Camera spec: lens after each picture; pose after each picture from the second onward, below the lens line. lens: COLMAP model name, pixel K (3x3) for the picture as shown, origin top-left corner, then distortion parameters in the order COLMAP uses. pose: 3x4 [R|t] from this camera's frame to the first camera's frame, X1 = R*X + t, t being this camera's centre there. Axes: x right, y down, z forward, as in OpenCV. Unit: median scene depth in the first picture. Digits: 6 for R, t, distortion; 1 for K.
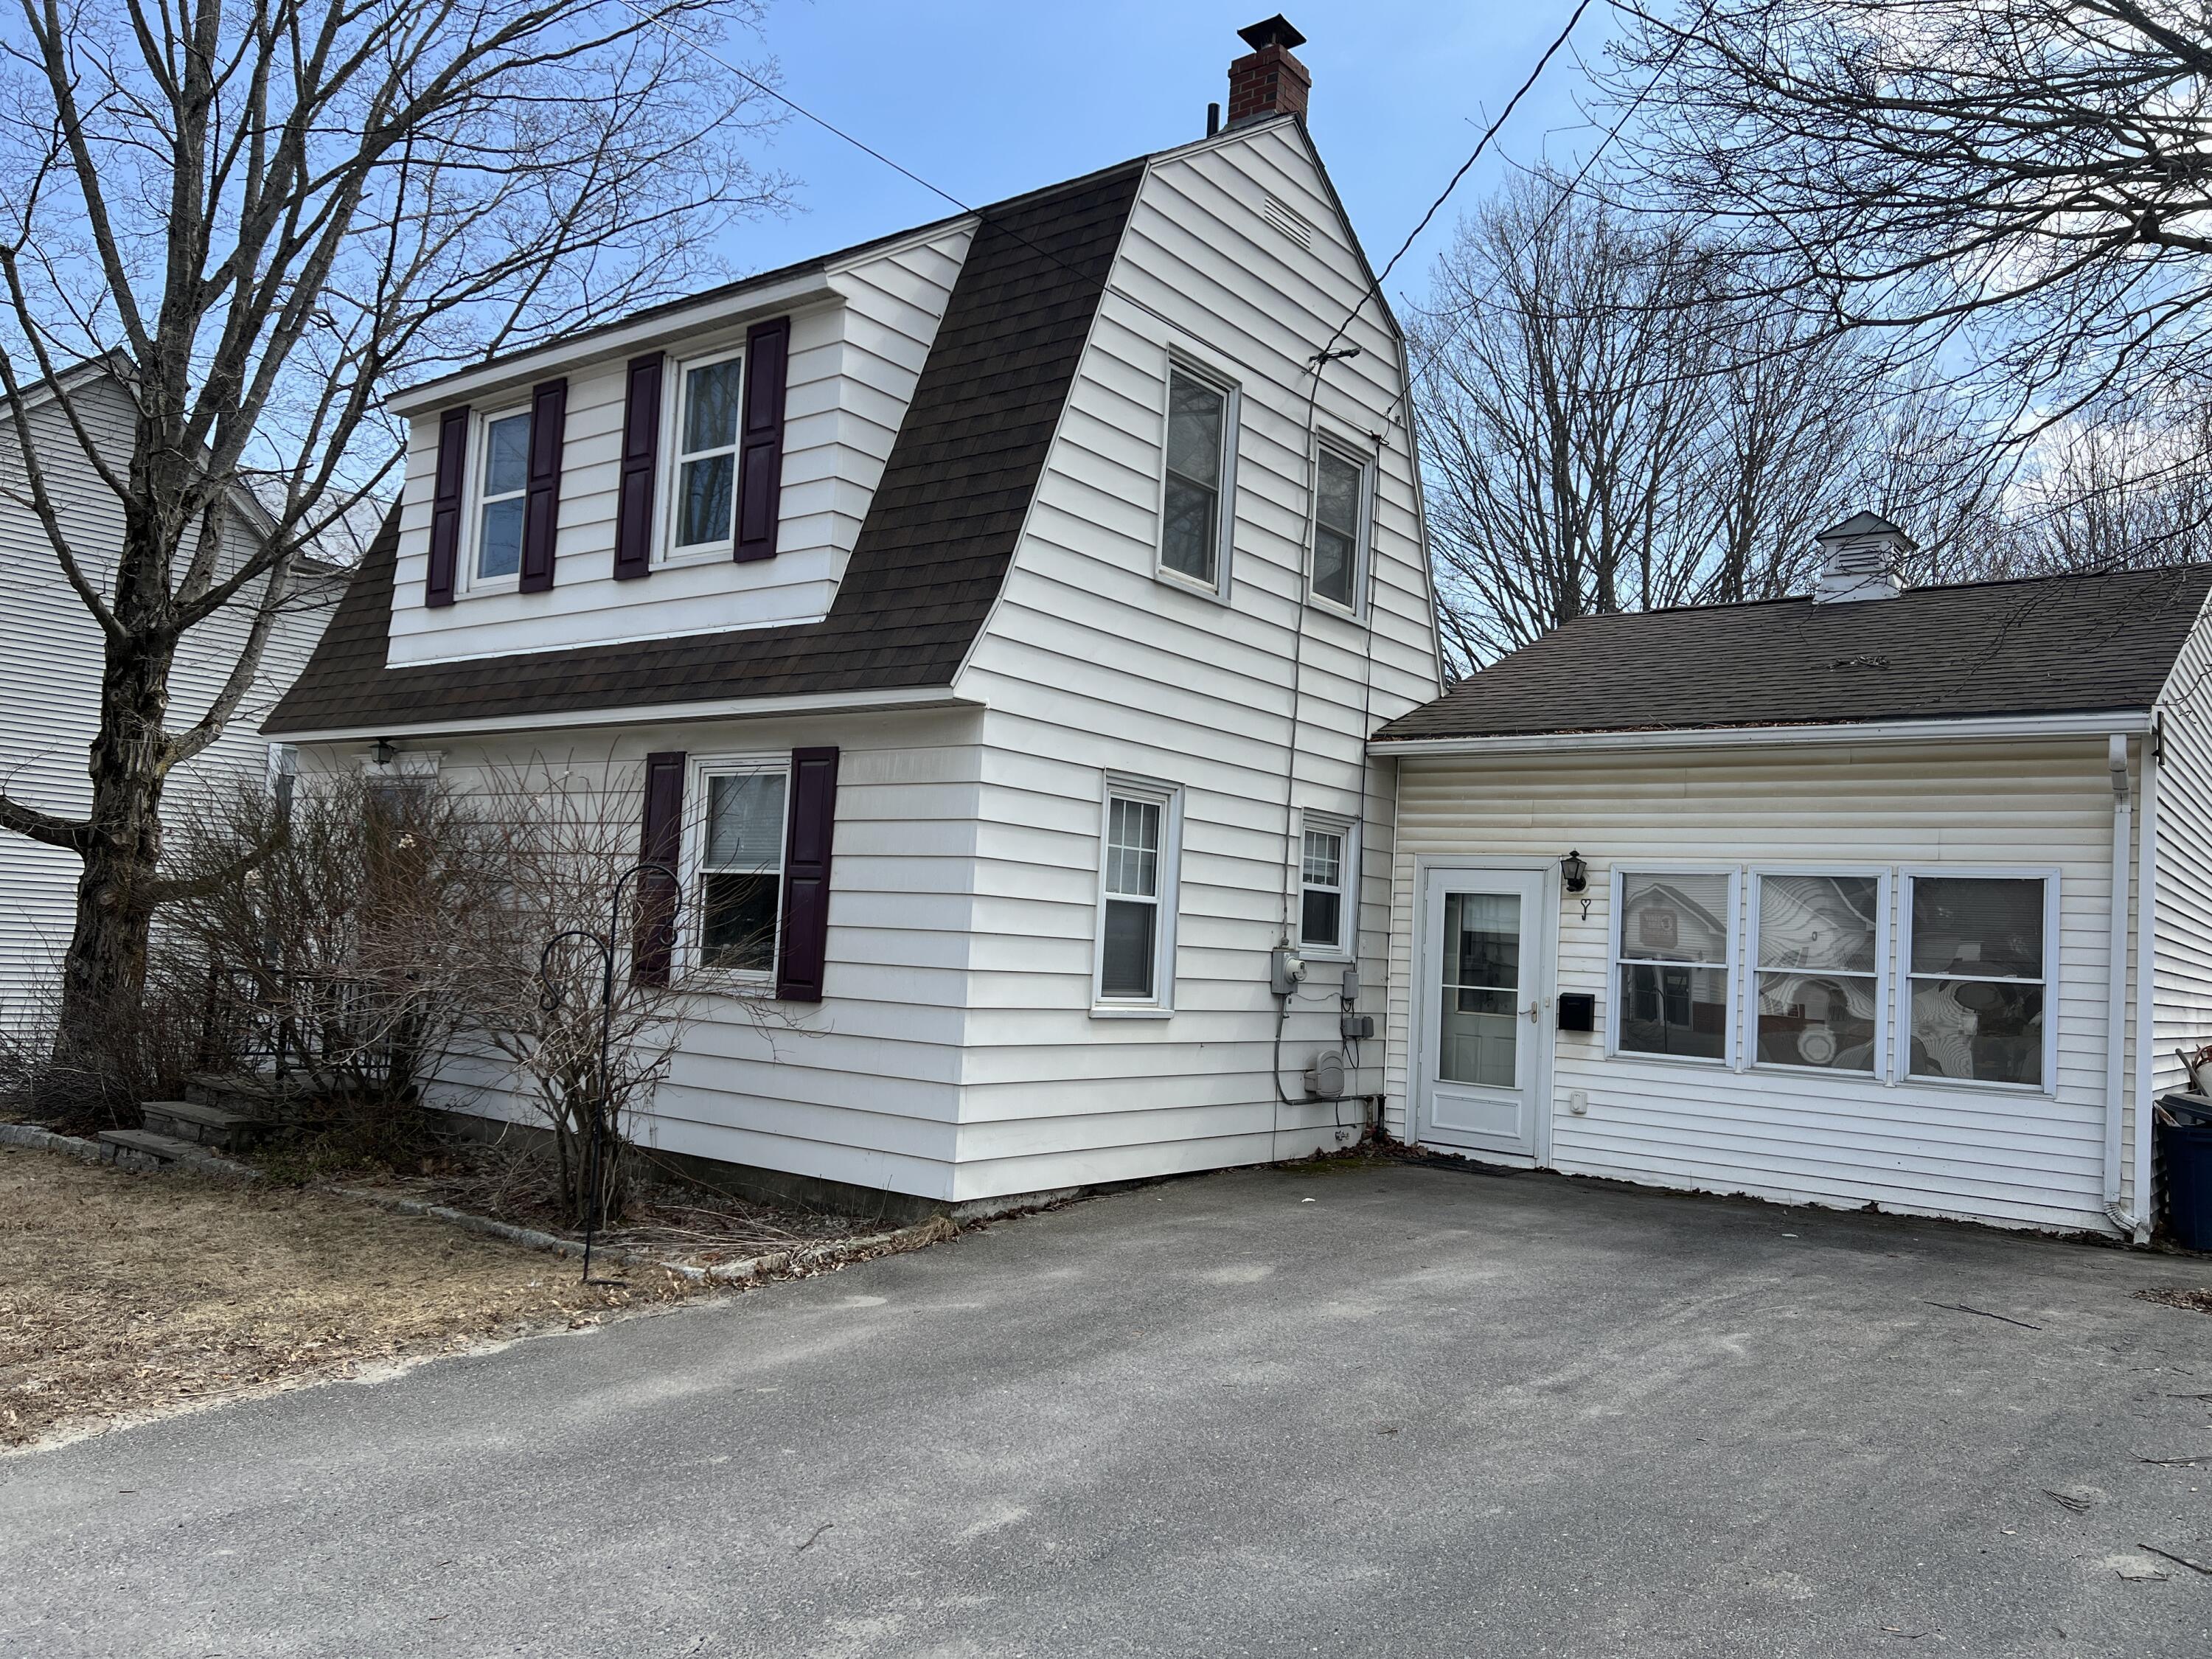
lens RADIAL K [[1672.4, 0, 1106.0], [0, 1672.4, 829.5], [0, 0, 1]] dist [-0.039570, 0.003490]
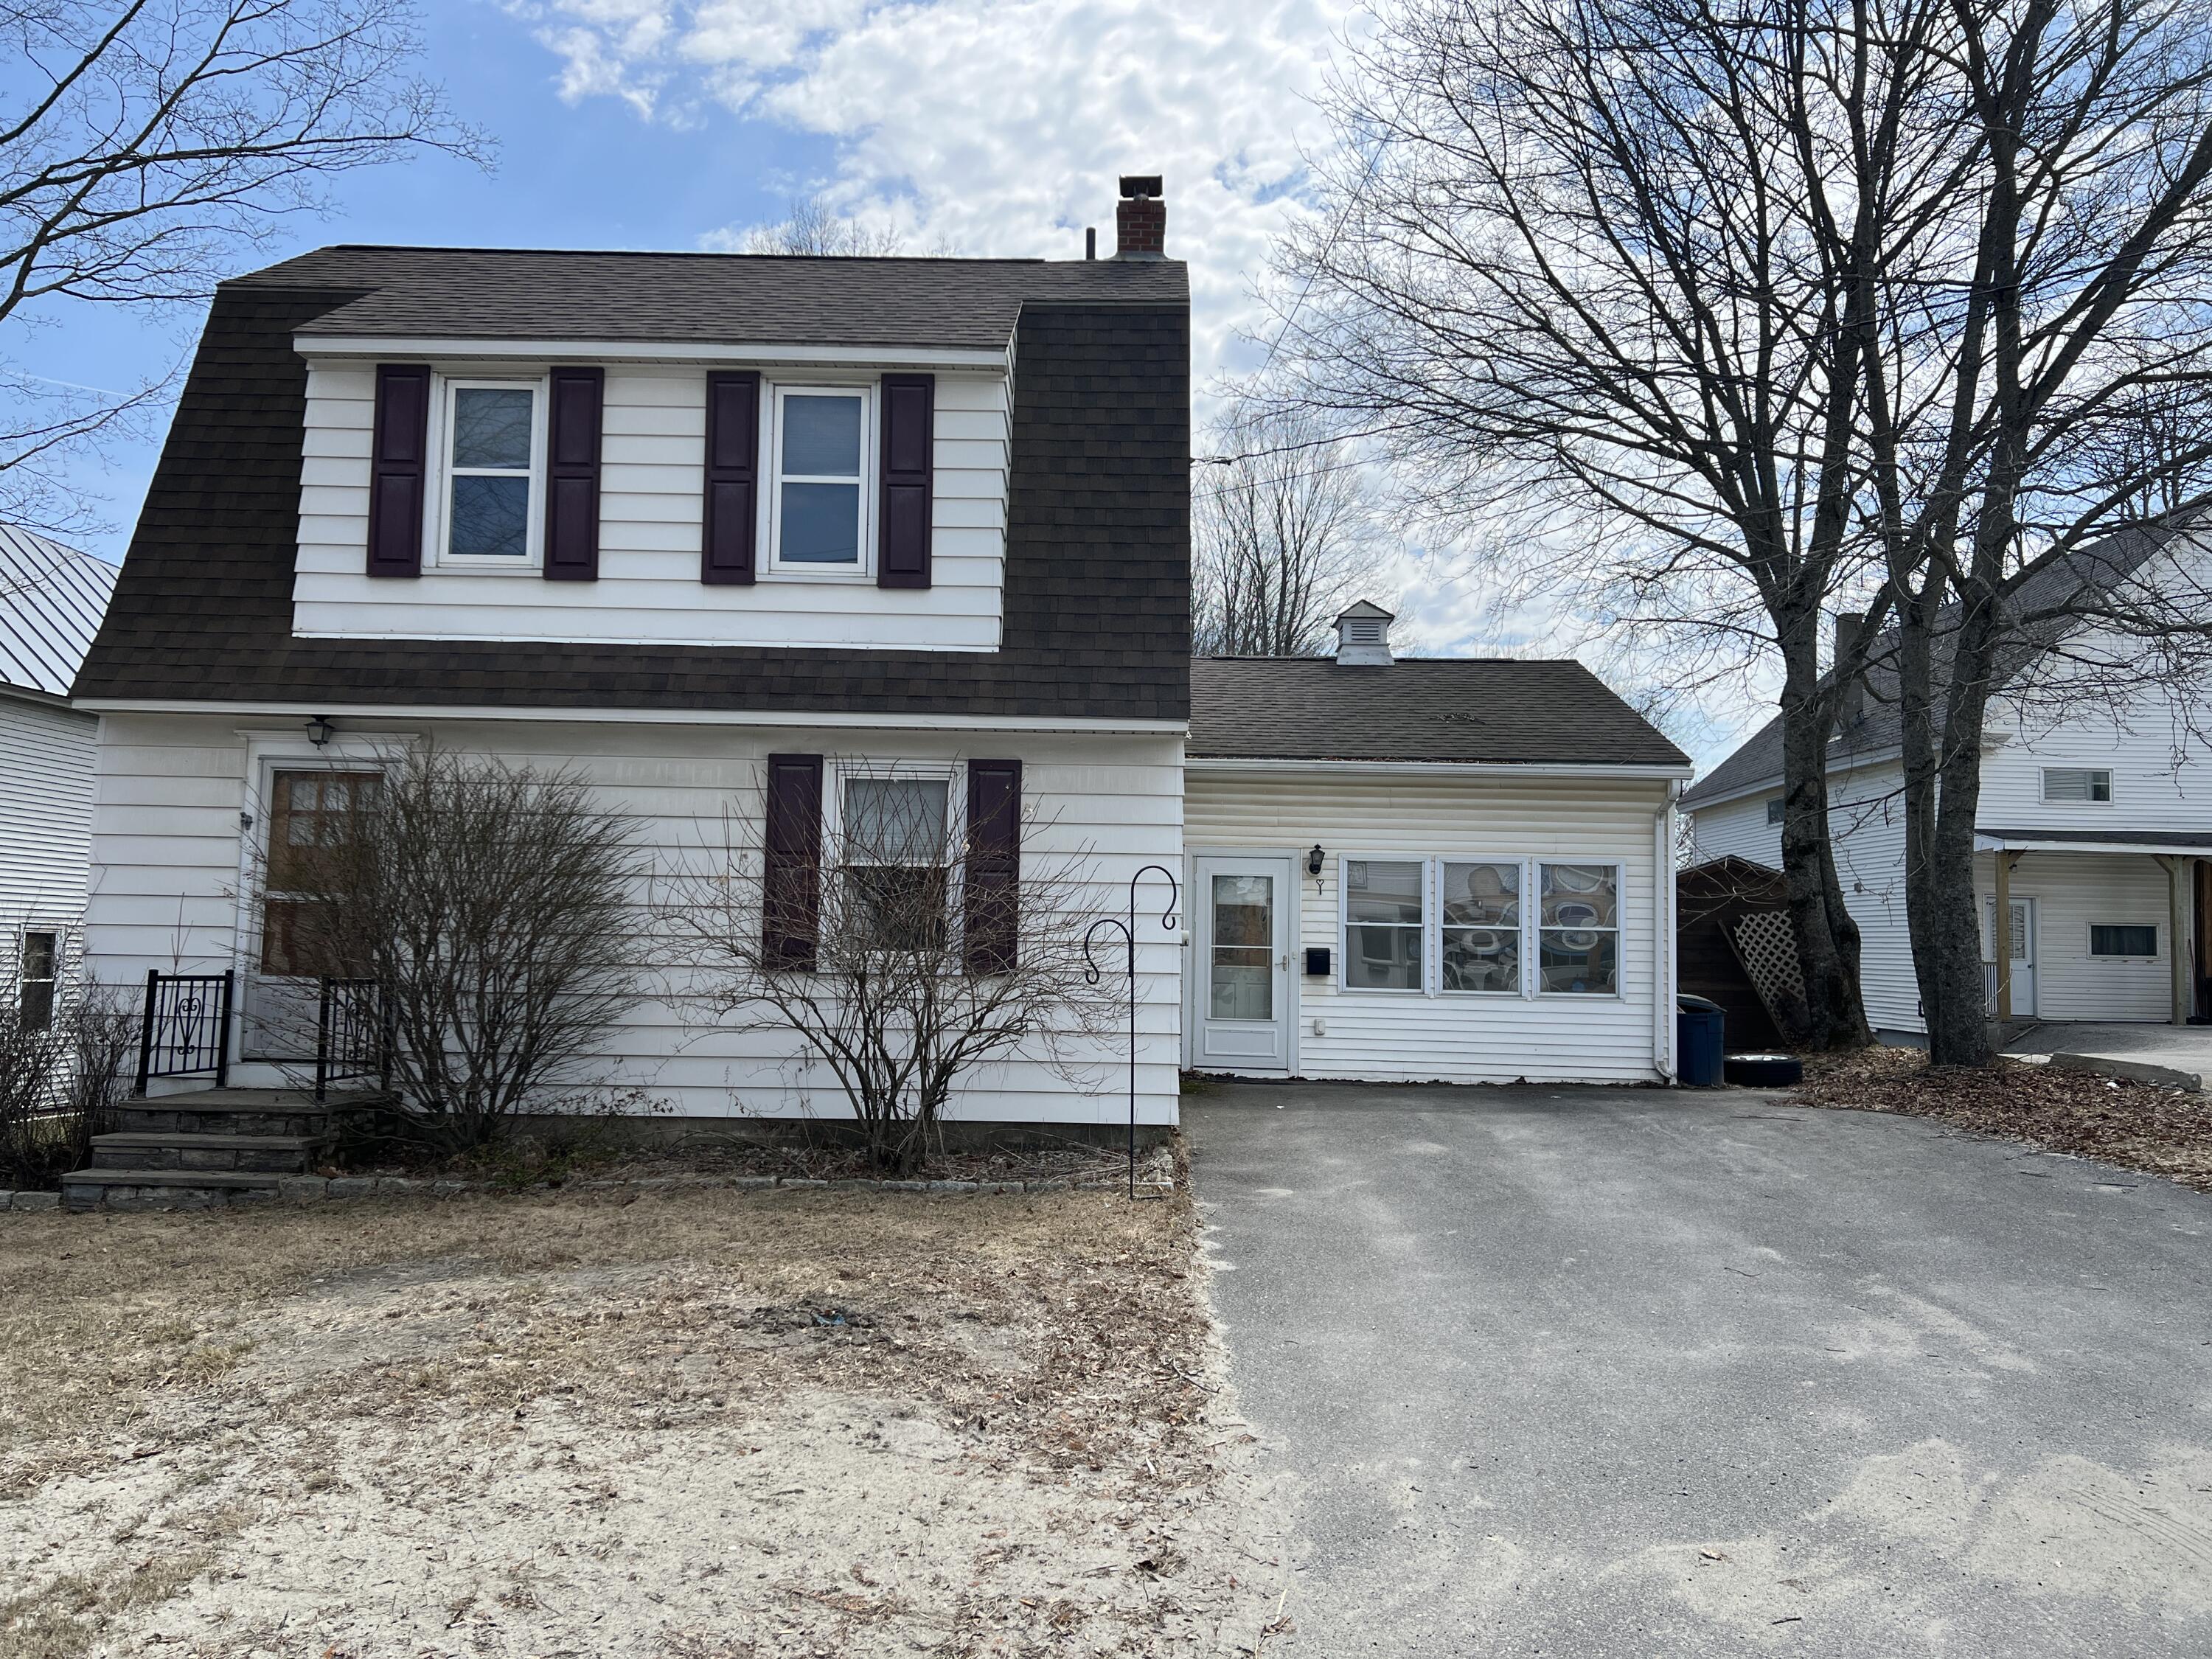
lens RADIAL K [[1651.8, 0, 1106.0], [0, 1651.8, 829.5], [0, 0, 1]] dist [-0.003617, -0.000837]
pose [[0.790813, 0.006885, 0.612020, -0.724883], [-0.017565, 0.999780, 0.011450, -0.012720], [-0.611806, -0.019805, 0.790760, 0.030845]]
